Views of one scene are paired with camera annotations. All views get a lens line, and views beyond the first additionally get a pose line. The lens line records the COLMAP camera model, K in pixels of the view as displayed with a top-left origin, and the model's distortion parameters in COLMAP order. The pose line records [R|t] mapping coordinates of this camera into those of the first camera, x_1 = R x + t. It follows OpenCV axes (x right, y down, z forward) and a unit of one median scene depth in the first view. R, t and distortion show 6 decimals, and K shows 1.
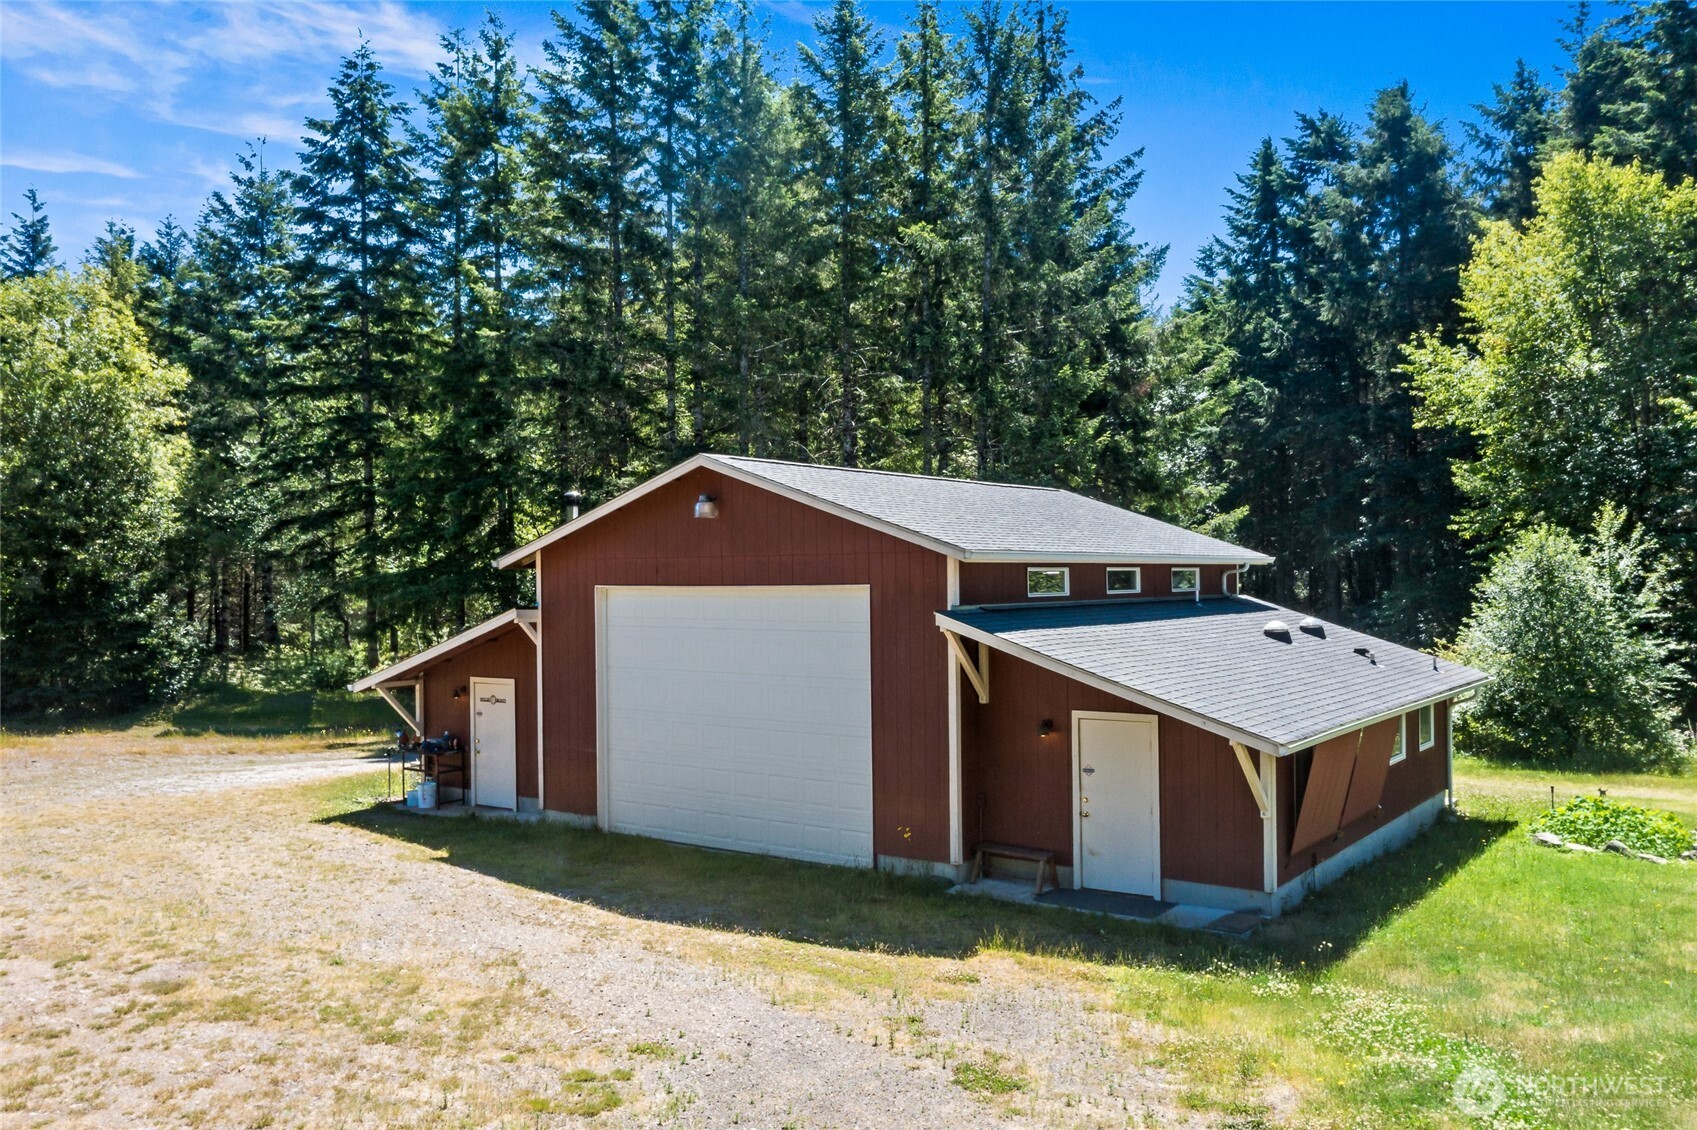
lens RADIAL K [[1370.6, 0, 848.5], [0, 1370.6, 565.0], [0, 0, 1]] dist [-0.063273, -0.001141]
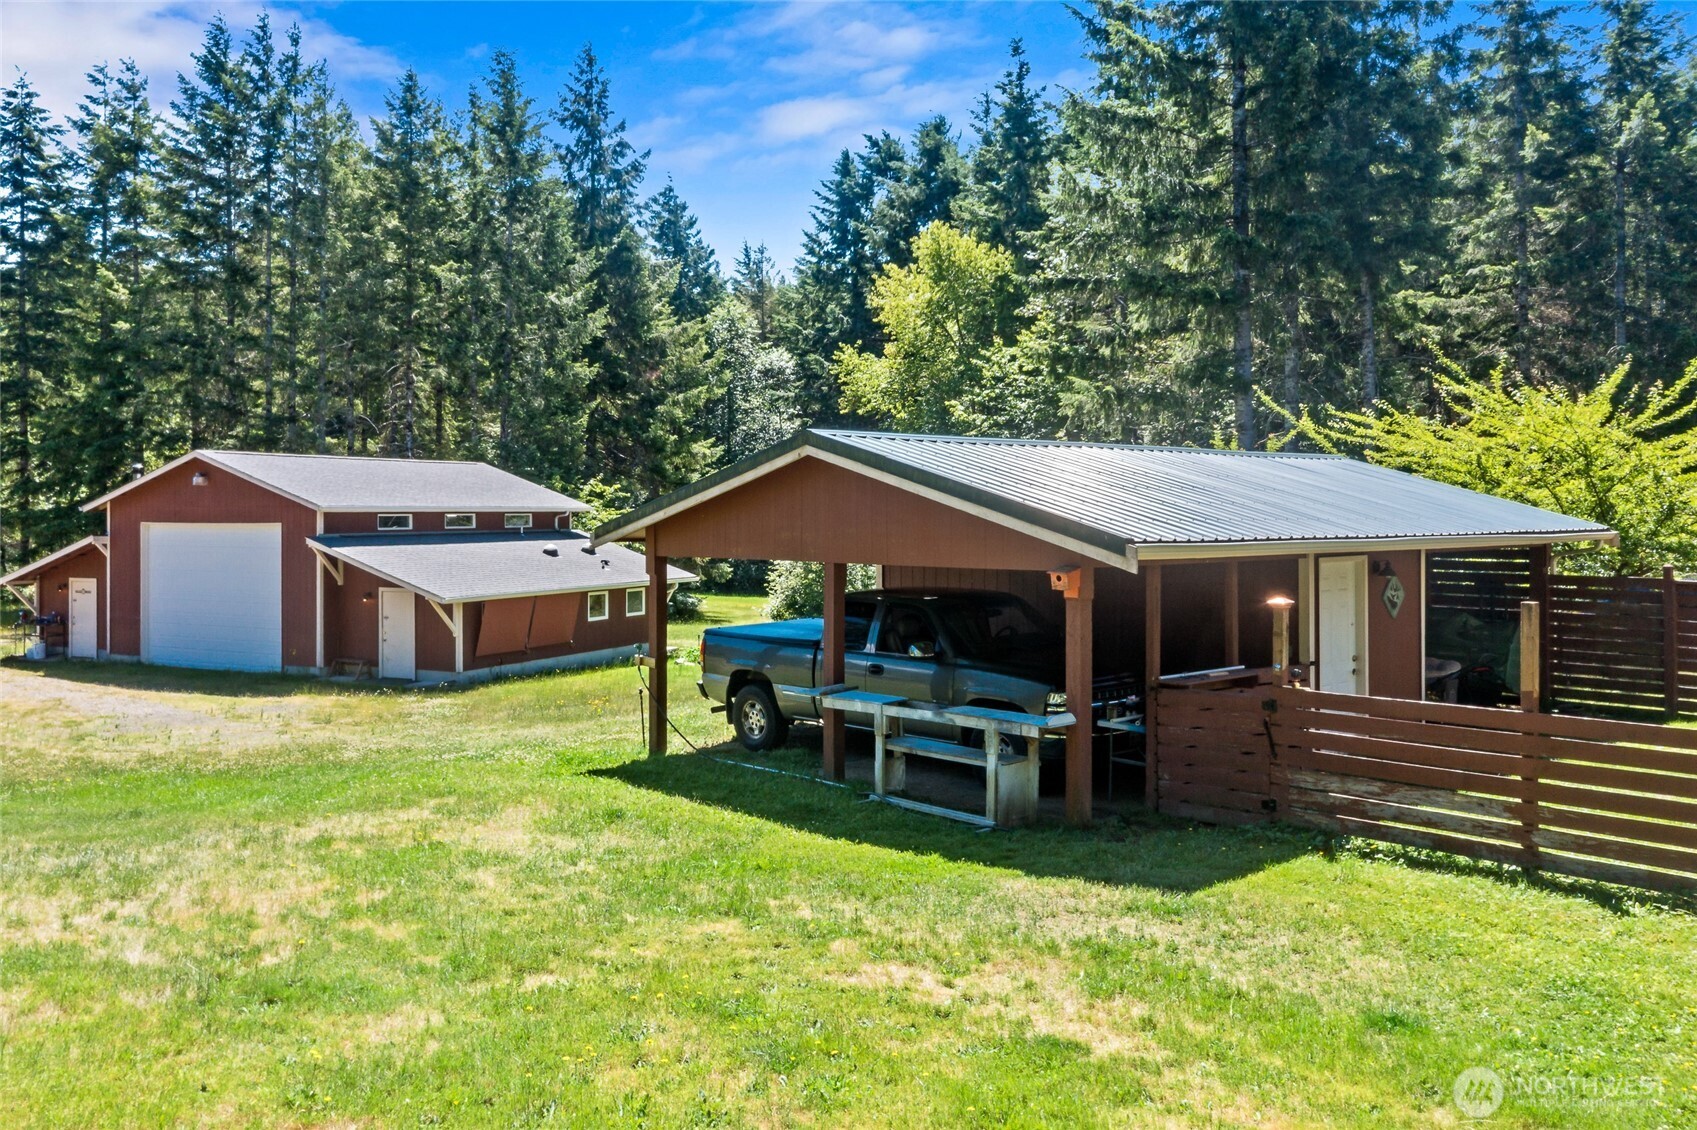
lens RADIAL K [[1367.3, 0, 848.9], [0, 1367.3, 497.3], [0, 0, 1]] dist [0.001092, -0.063252]
pose [[0.981864, 0.008333, 0.189403, 0.168798], [-0.007990, 0.999965, -0.002575, -0.008884], [-0.189418, 0.001015, 0.981896, -0.394687]]
